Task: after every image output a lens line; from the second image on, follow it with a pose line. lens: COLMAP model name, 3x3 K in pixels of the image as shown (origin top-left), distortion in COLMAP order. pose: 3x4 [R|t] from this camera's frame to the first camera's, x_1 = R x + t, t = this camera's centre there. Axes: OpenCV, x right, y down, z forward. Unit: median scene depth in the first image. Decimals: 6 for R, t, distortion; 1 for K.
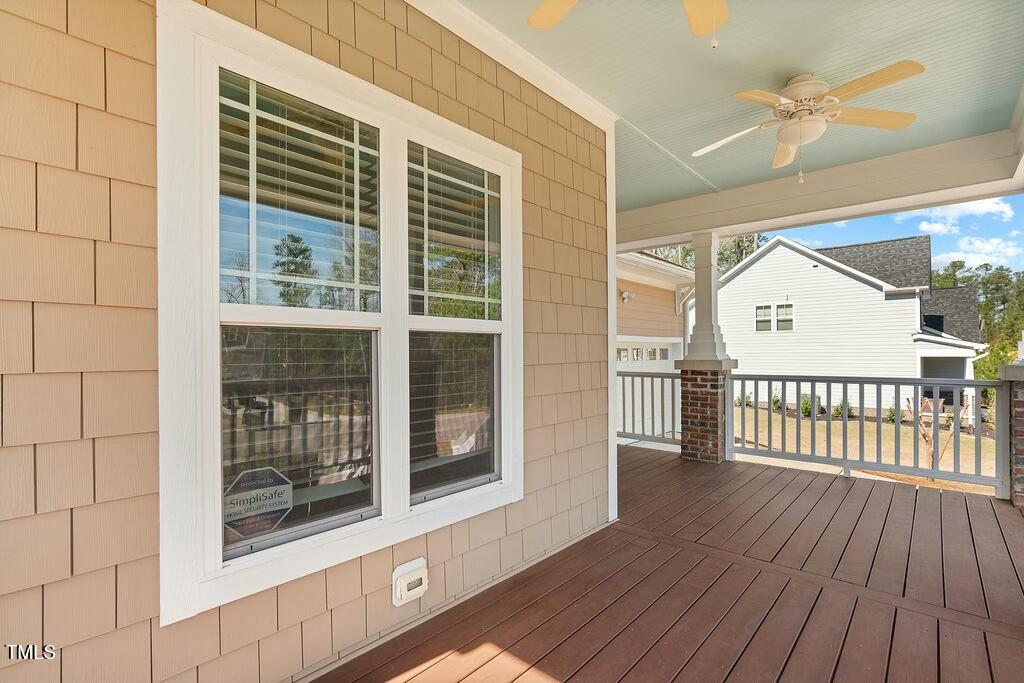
lens RADIAL K [[483.3, 0, 512.0], [0, 483.3, 341.5], [0, 0, 1]] dist [0.002666, -0.000032]
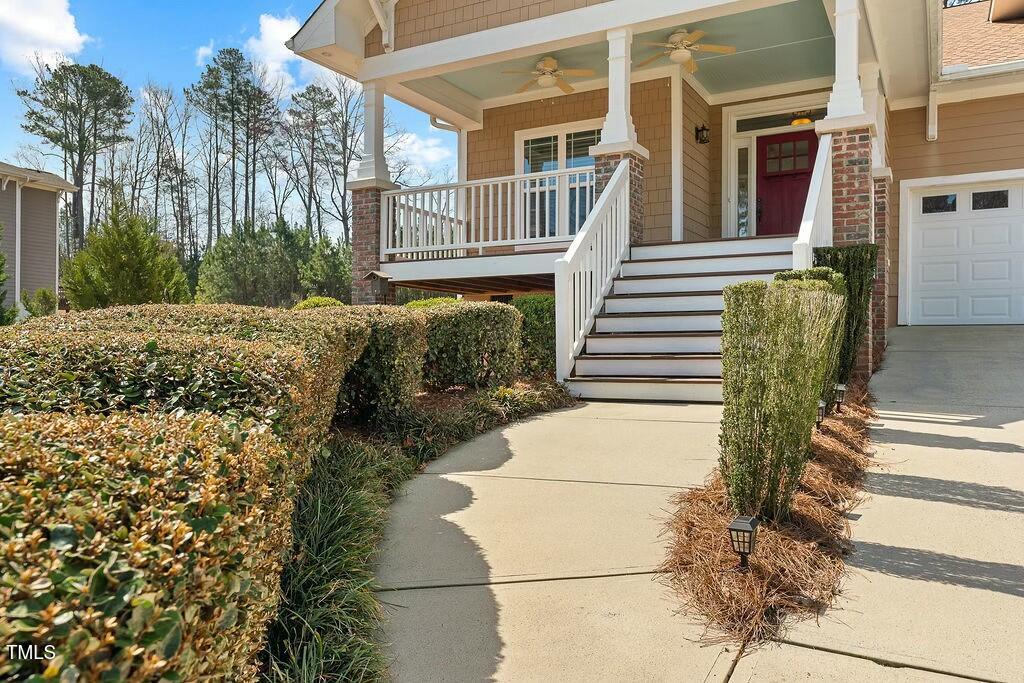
lens RADIAL K [[722.2, 0, 512.0], [0, 722.2, 341.5], [0, 0, 1]] dist [0.002989, 0.004954]
pose [[0.204828, -0.011214, -0.978734, 4.749405], [0.000618, 0.999936, -0.011327, 1.130132], [0.978798, 0.001715, 0.204822, -0.442158]]
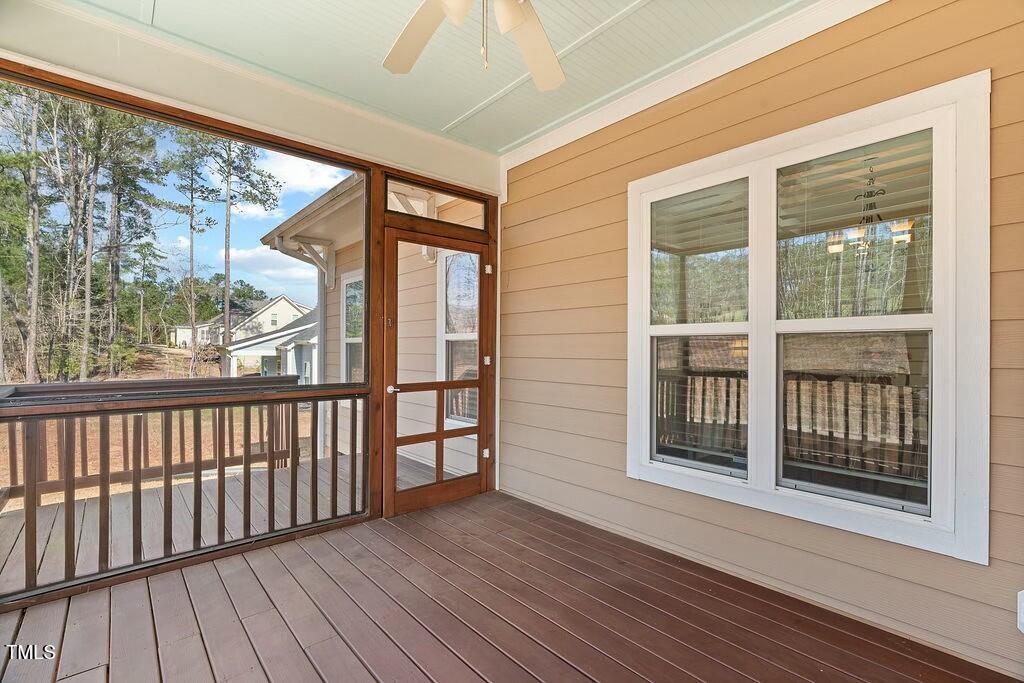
lens RADIAL K [[470.4, 0, 514.0], [0, 470.4, 352.4], [0, 0, 1]] dist [0.000255, 0.000077]
pose [[-0.126756, -0.006644, -0.991912, 0.965765], [0.000788, 0.999977, -0.006799, 0.028912], [0.991934, -0.001644, -0.126747, 0.513062]]
